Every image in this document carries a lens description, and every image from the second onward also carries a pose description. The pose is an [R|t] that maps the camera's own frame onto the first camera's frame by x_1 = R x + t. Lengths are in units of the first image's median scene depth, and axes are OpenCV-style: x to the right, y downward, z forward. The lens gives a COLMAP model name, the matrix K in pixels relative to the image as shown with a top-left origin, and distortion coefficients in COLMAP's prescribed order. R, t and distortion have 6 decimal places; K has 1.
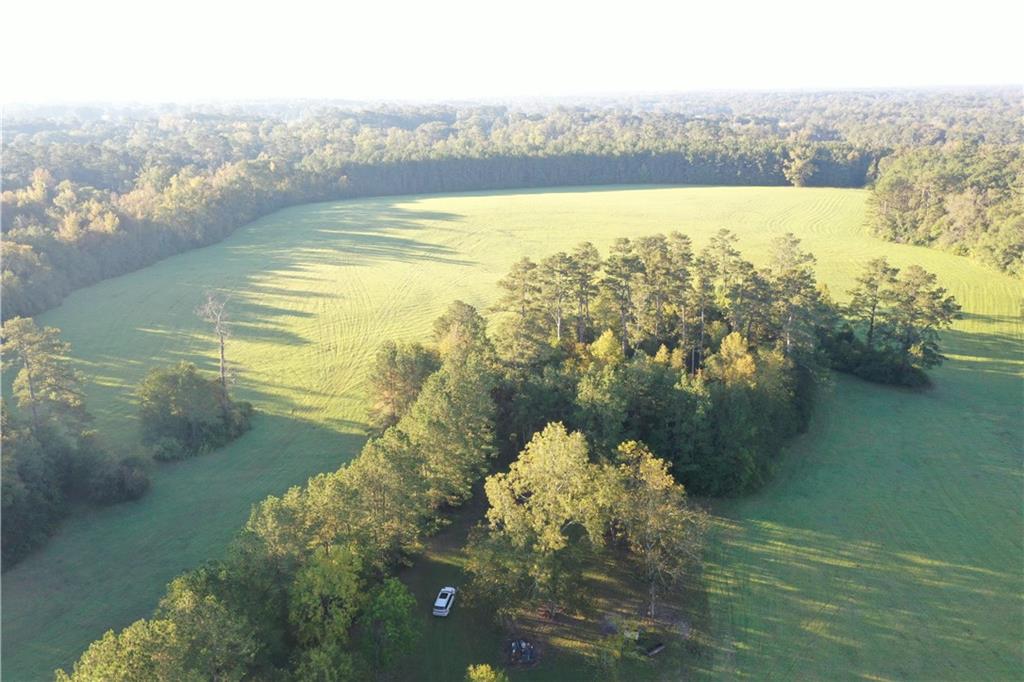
lens RADIAL K [[811.8, 0, 515.5], [0, 811.8, 342.9], [0, 0, 1]] dist [0.008776, 0.007385]
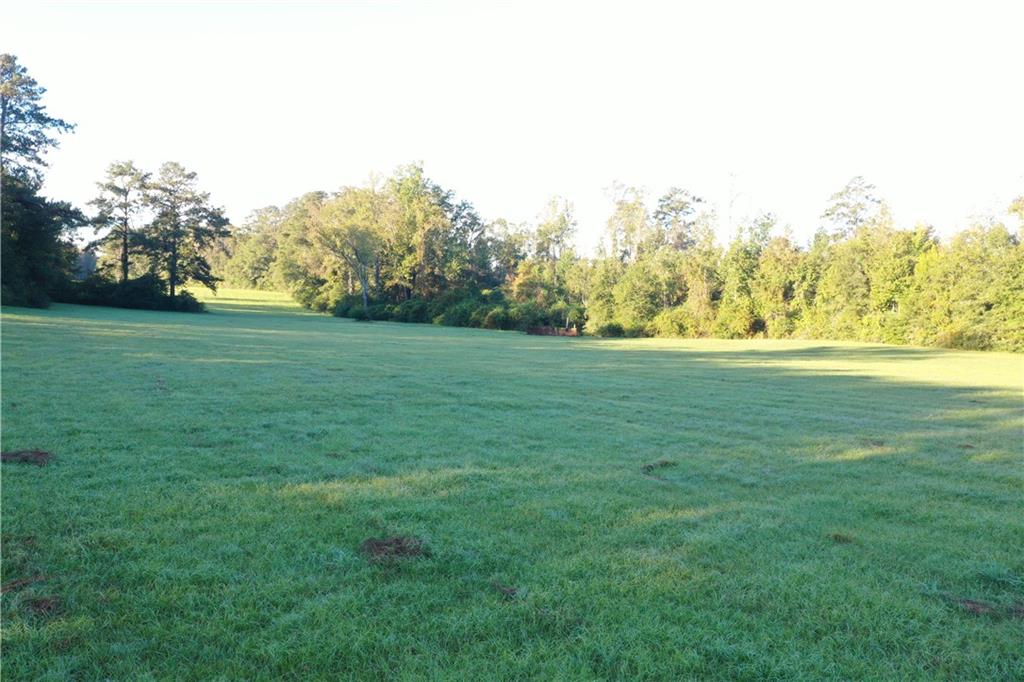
lens RADIAL K [[811.8, 0, 515.0], [0, 811.8, 337.3], [0, 0, 1]] dist [0.008776, 0.007385]
pose [[0.638913, -0.002684, 0.769274, 0.093638], [0.200607, 0.965976, -0.163242, 0.298639], [-0.742662, 0.258619, 0.617713, 0.314196]]
